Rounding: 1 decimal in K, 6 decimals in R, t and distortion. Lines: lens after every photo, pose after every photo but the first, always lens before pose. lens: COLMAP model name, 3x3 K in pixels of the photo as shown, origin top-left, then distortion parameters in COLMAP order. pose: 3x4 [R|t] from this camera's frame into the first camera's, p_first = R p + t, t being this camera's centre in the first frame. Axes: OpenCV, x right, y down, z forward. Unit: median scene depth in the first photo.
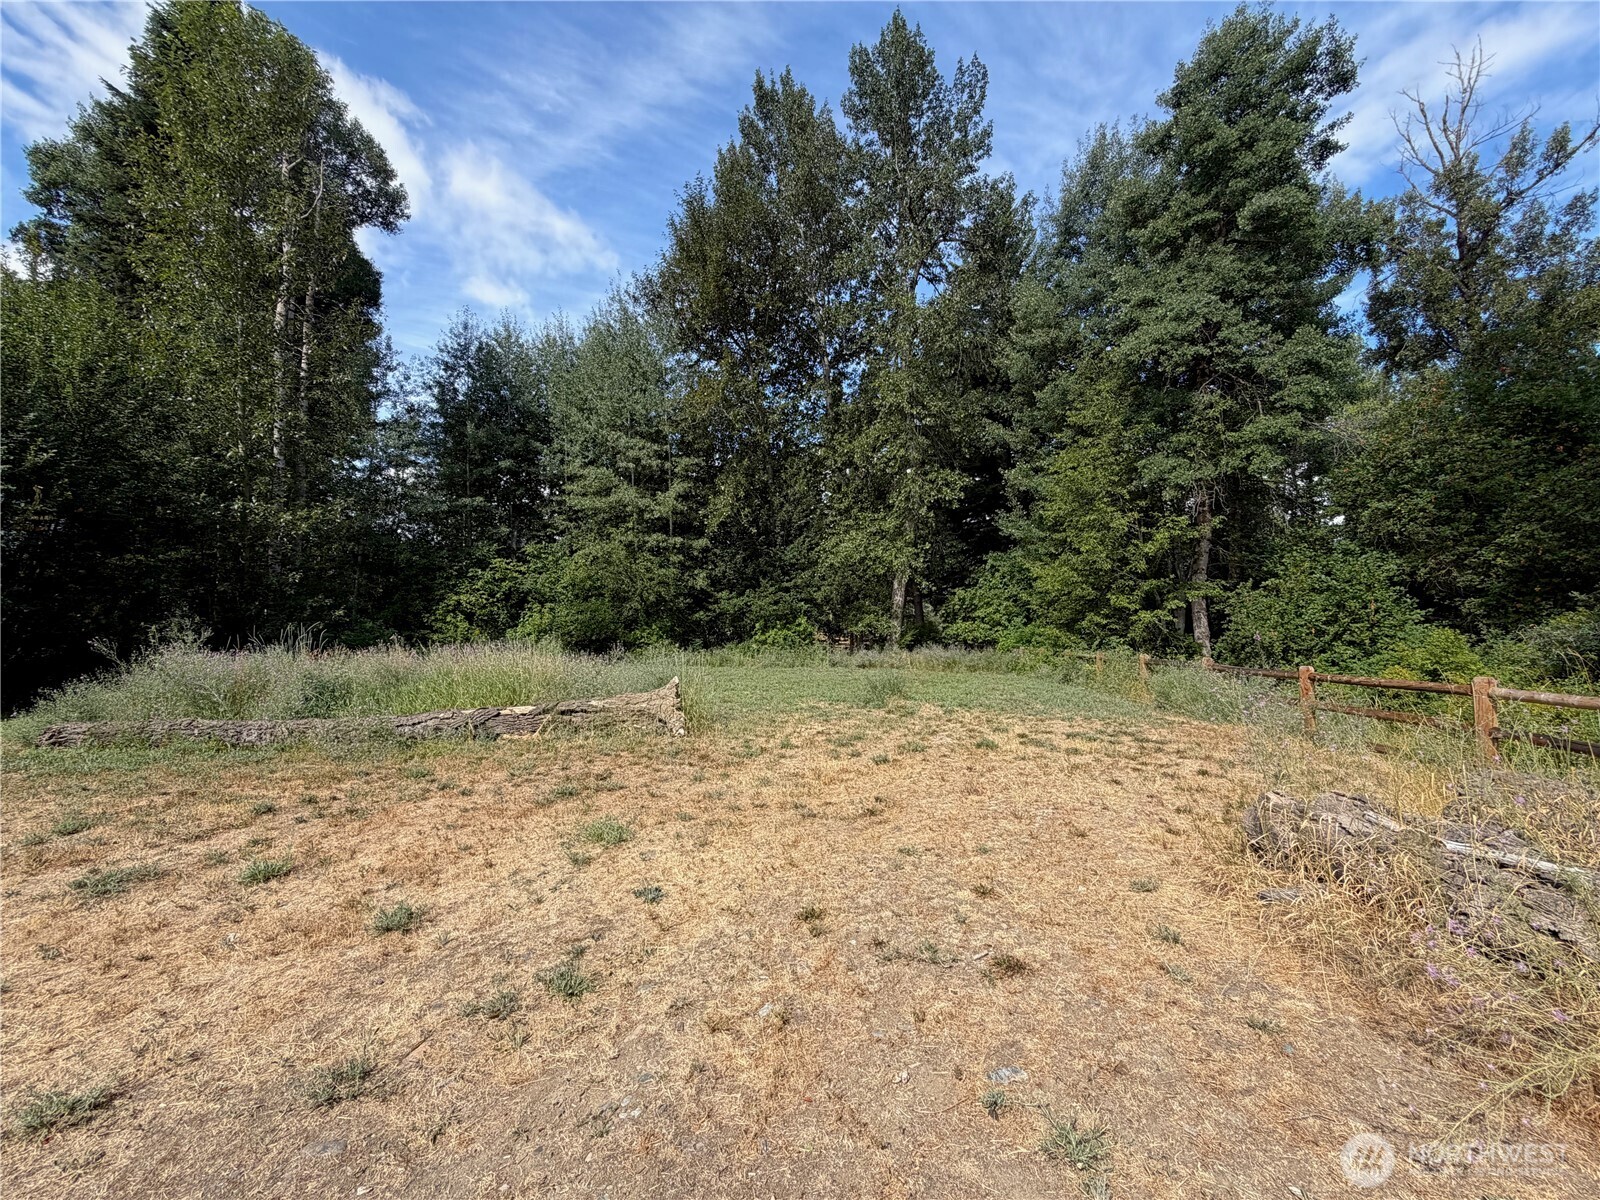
lens RADIAL K [[633.7, 0, 799.2], [0, 633.7, 605.3], [0, 0, 1]] dist [-0.002112, -0.000112]
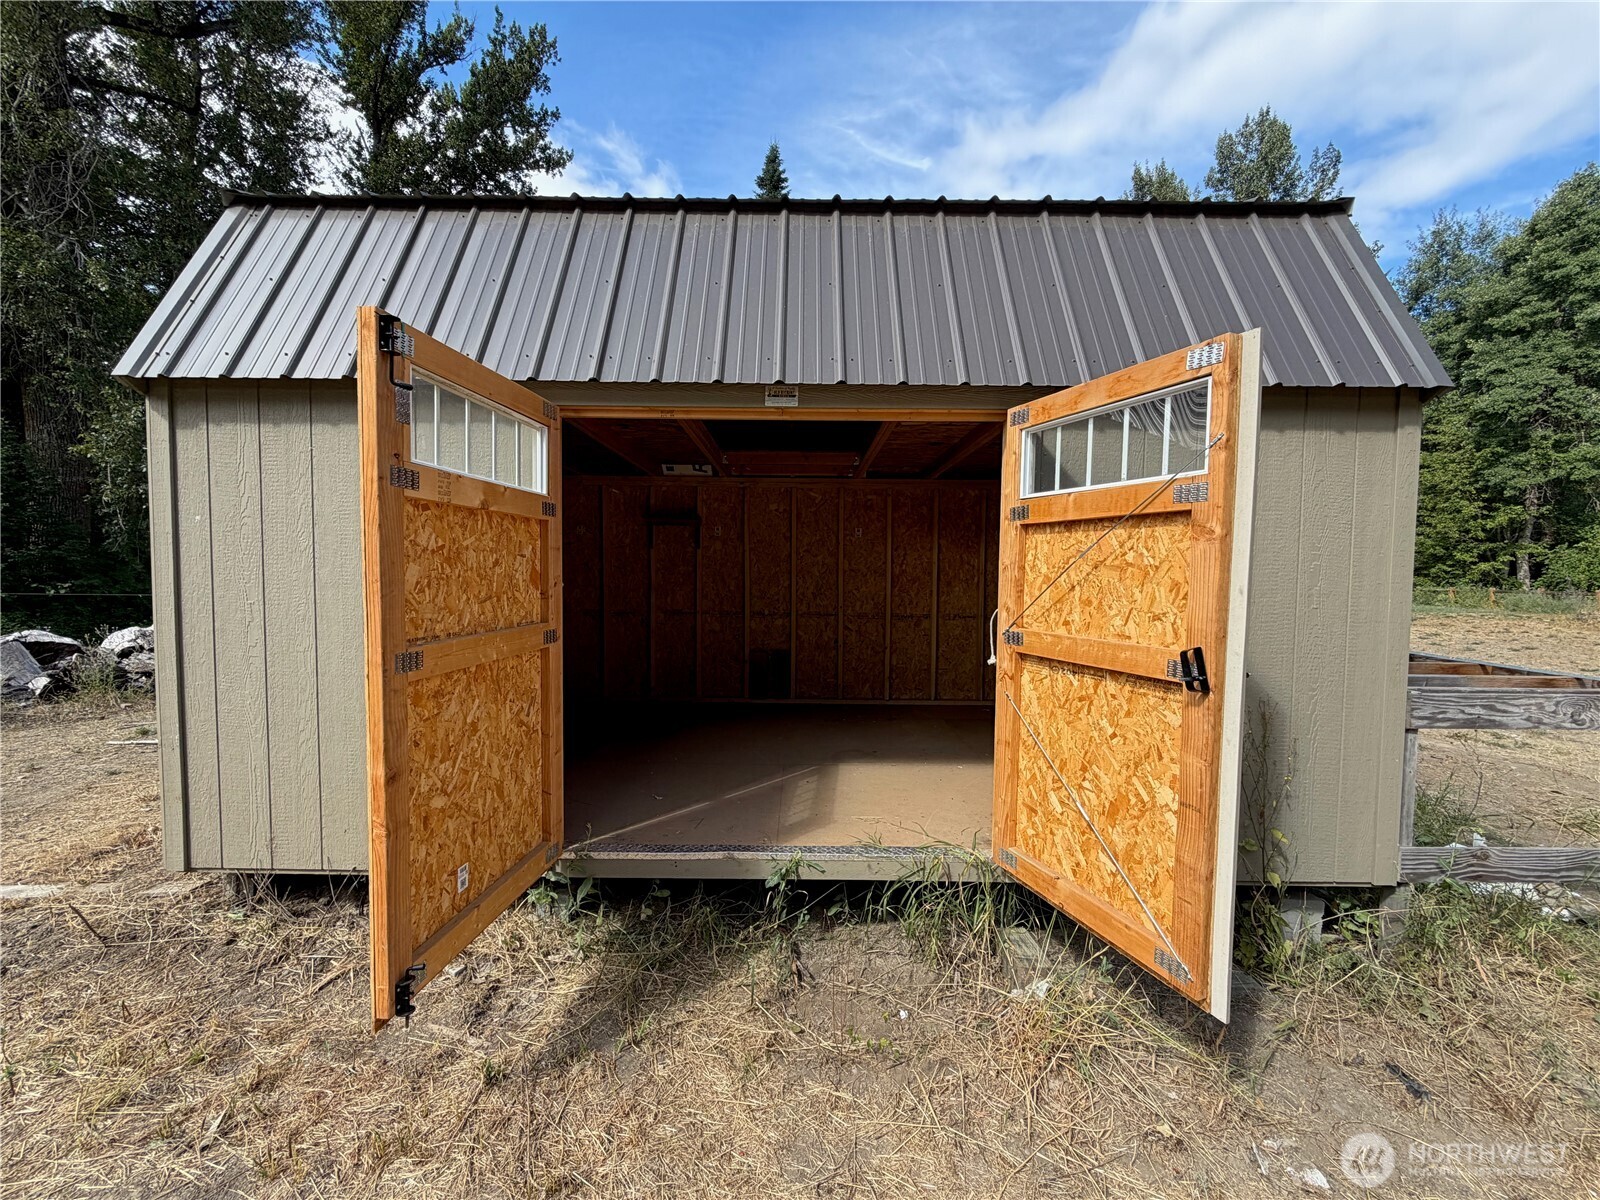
lens RADIAL K [[633.7, 0, 802.3], [0, 633.7, 608.0], [0, 0, 1]] dist [-0.002112, -0.000112]
pose [[0.971573, 0.001635, -0.236734, -0.746077], [0.019632, 0.995975, 0.087451, -0.049487], [0.235924, -0.089612, 0.967631, -0.967321]]
